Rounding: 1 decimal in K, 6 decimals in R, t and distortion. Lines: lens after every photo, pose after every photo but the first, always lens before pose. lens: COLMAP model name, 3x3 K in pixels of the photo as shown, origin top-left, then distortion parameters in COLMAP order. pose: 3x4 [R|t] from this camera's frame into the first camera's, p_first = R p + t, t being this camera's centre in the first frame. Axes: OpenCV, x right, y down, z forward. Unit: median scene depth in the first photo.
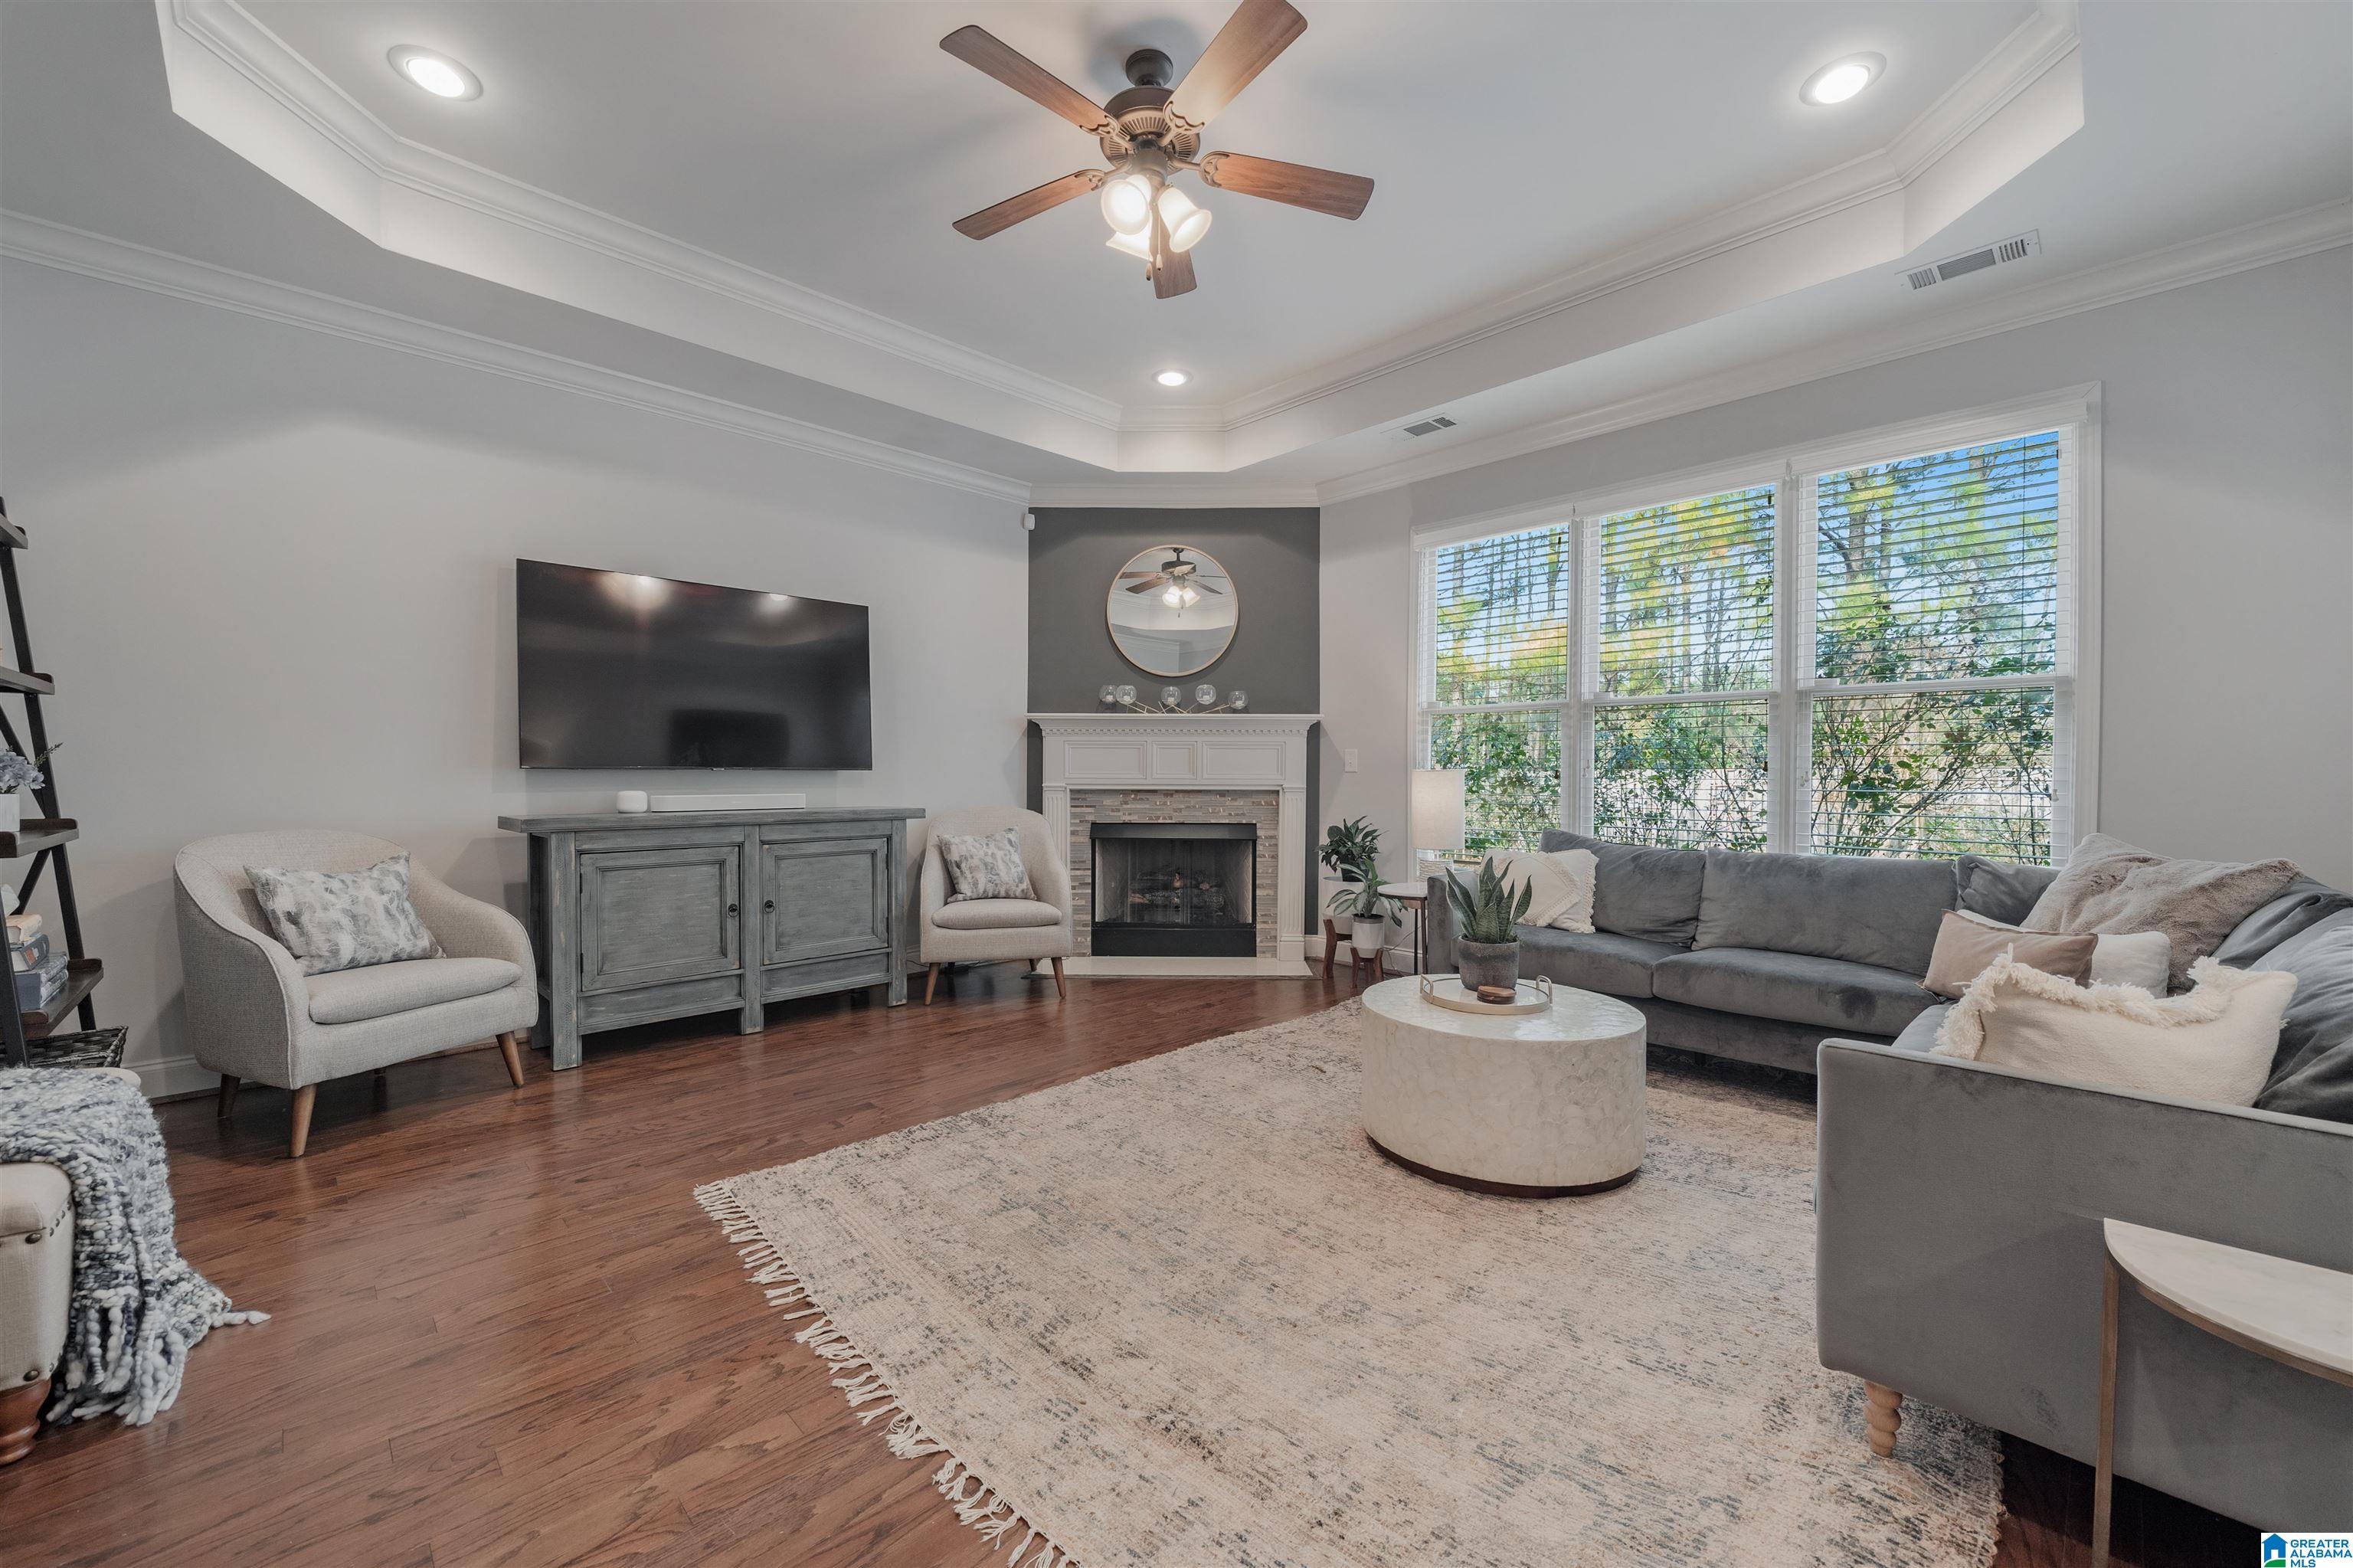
lens RADIAL K [[909.1, 0, 1171.5], [0, 909.1, 796.3], [0, 0, 1]] dist [0.014384, 0.000085]
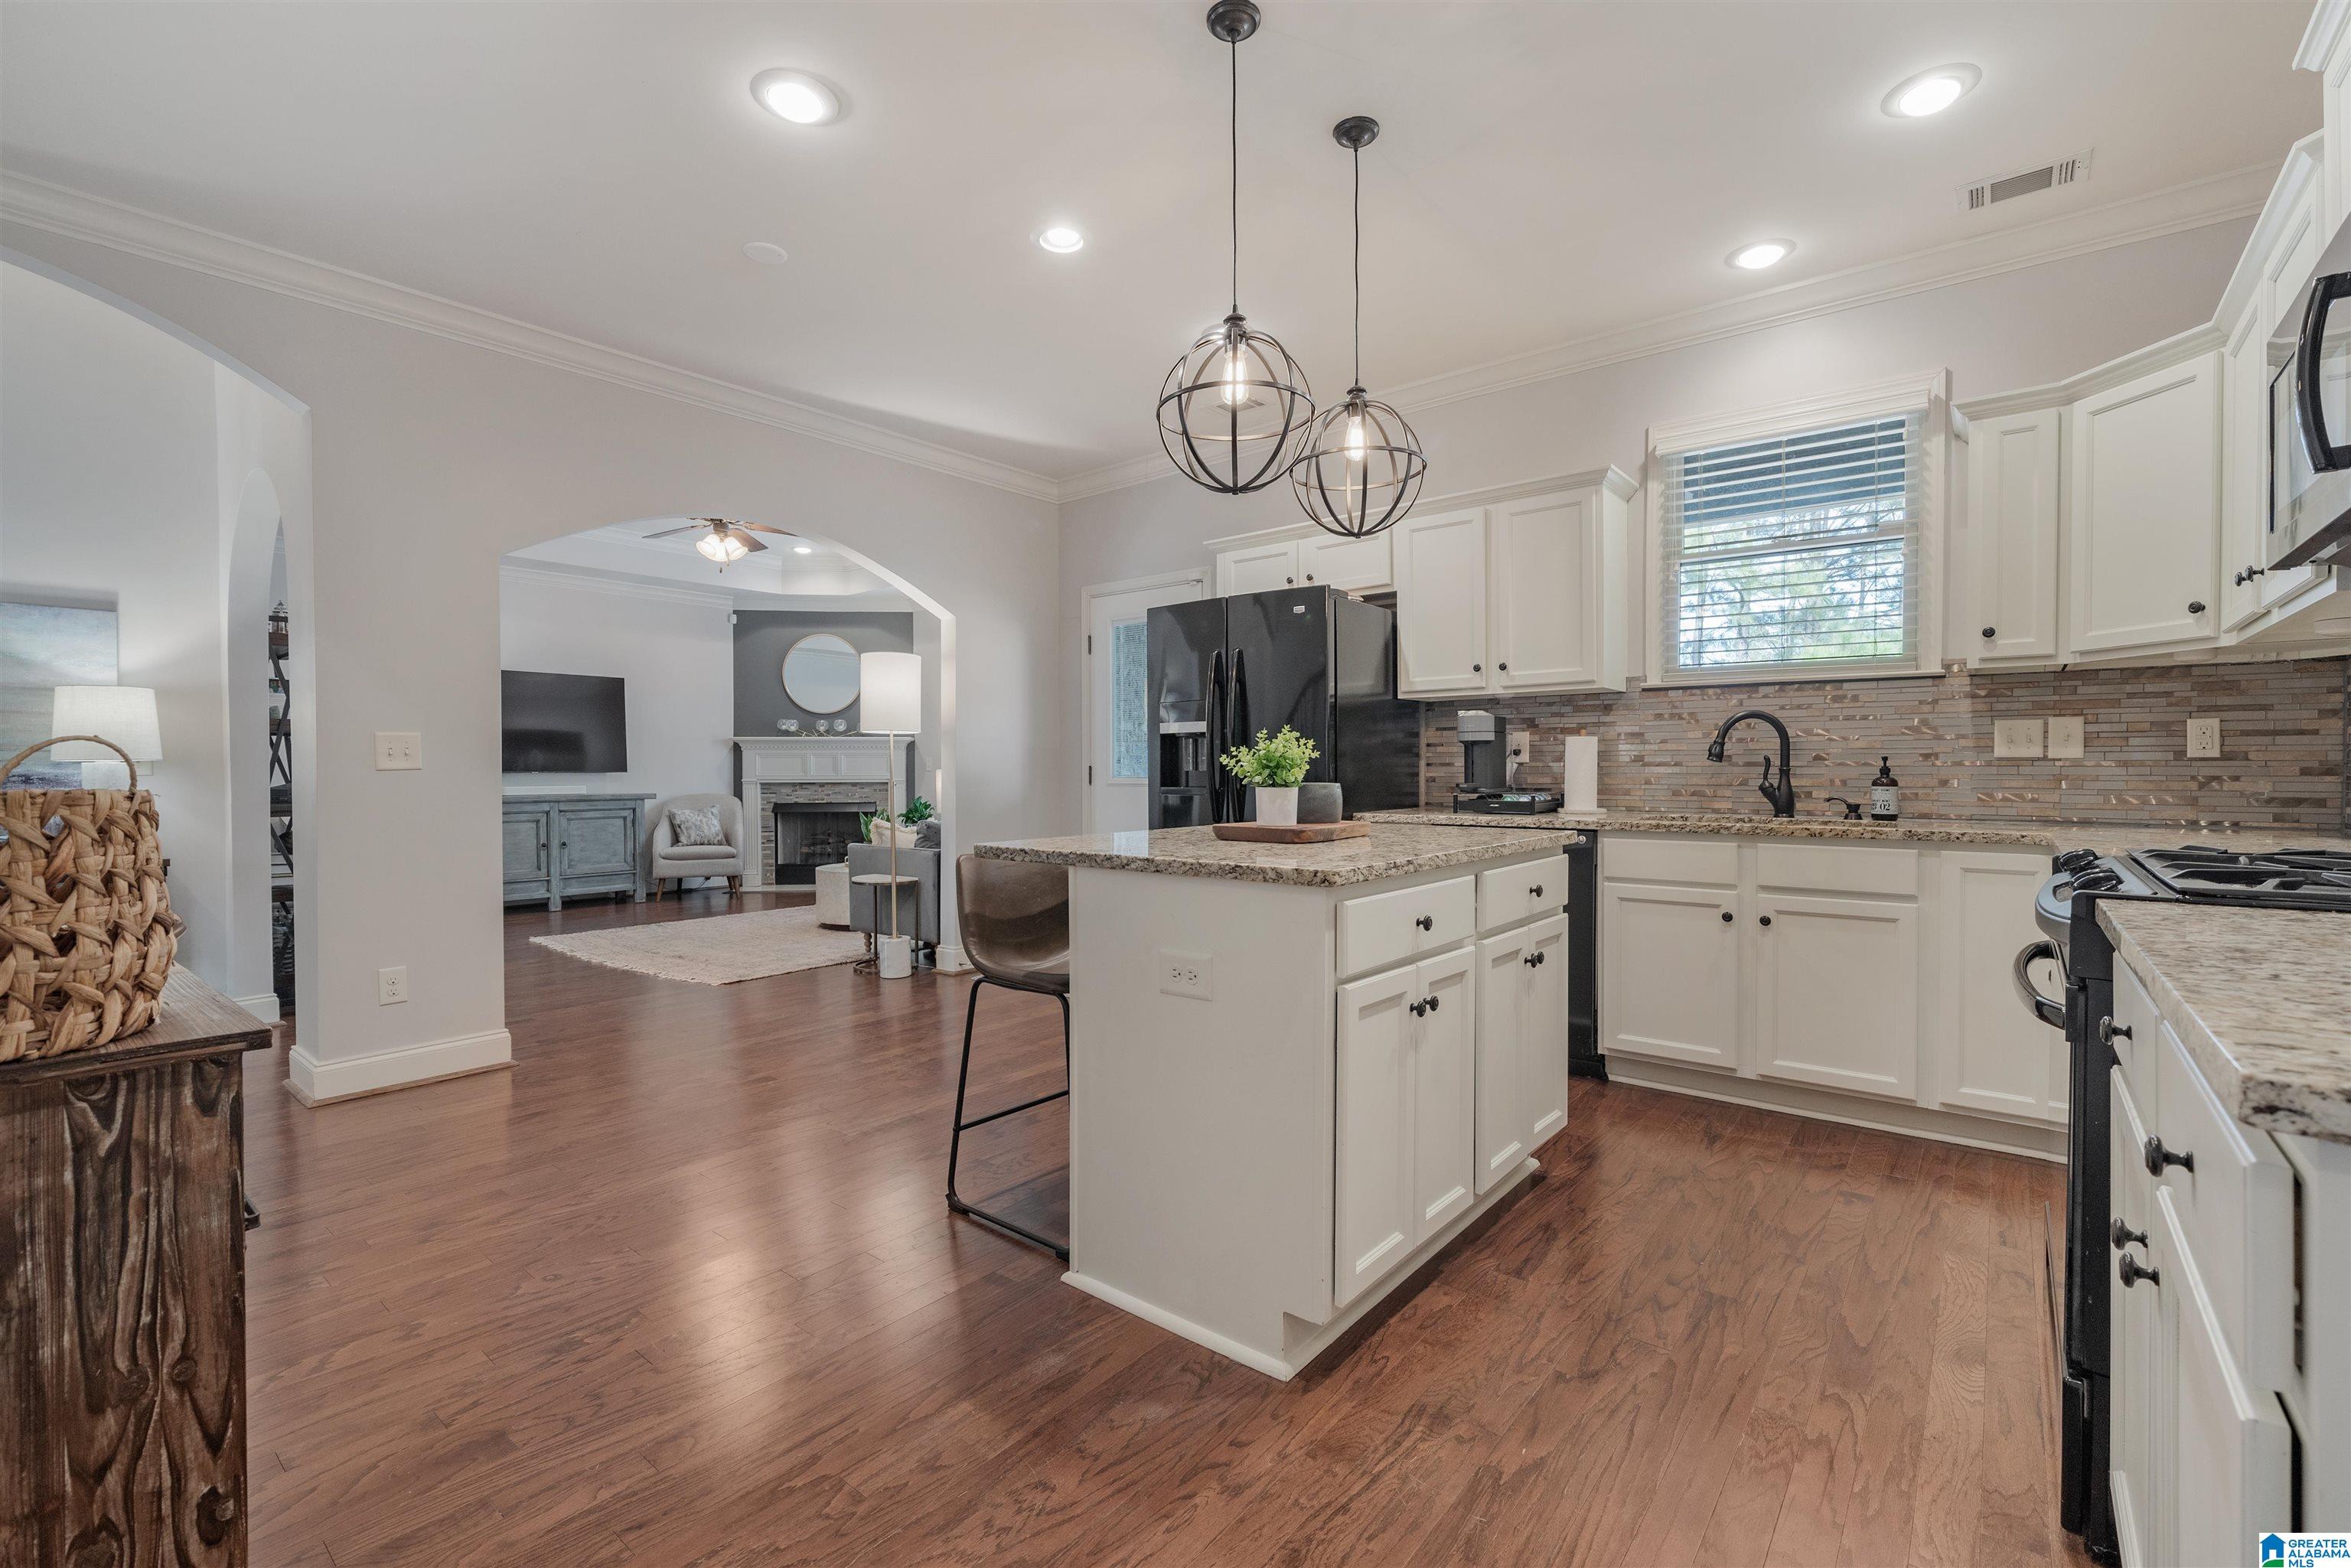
lens RADIAL K [[961.8, 0, 1126.8], [0, 961.8, 798.4], [0, 0, 1]] dist [0.000626, -0.000169]
pose [[0.996217, -0.011559, 0.086133, 0.459040], [0.011494, 0.999933, 0.001247, 0.029498], [-0.086142, -0.000253, 0.996283, -0.906489]]
